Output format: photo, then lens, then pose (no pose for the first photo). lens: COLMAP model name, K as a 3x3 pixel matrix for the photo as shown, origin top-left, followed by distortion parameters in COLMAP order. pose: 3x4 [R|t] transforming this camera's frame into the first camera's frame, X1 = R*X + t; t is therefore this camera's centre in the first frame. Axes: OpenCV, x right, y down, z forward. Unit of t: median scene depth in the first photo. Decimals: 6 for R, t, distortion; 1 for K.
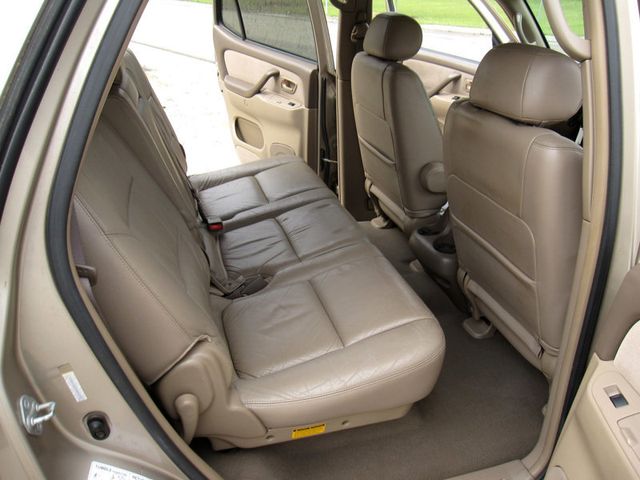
lens RADIAL K [[533.3, 0, 321.4], [0, 533.3, 234.2], [0, 0, 1]] dist [-0.074695, 0.036306]
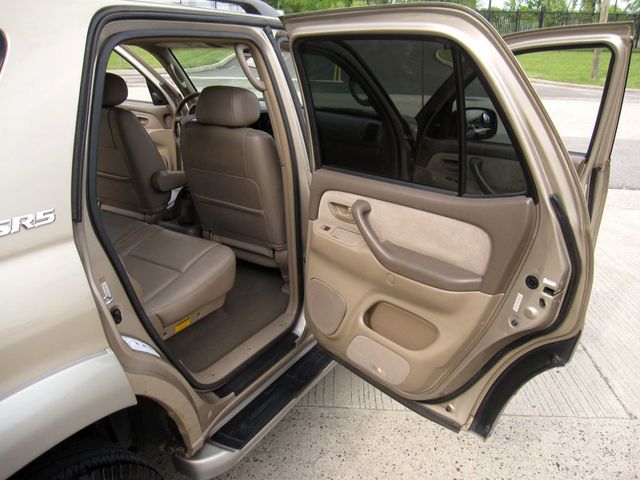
lens RADIAL K [[533.3, 0, 322.1], [0, 533.3, 243.2], [0, 0, 1]] dist [-0.074695, 0.036306]
pose [[0.740609, -0.268572, 0.615928, -0.619990], [0.297265, 0.953024, 0.058121, 0.154620], [-0.602604, 0.140049, 0.785656, -0.570419]]
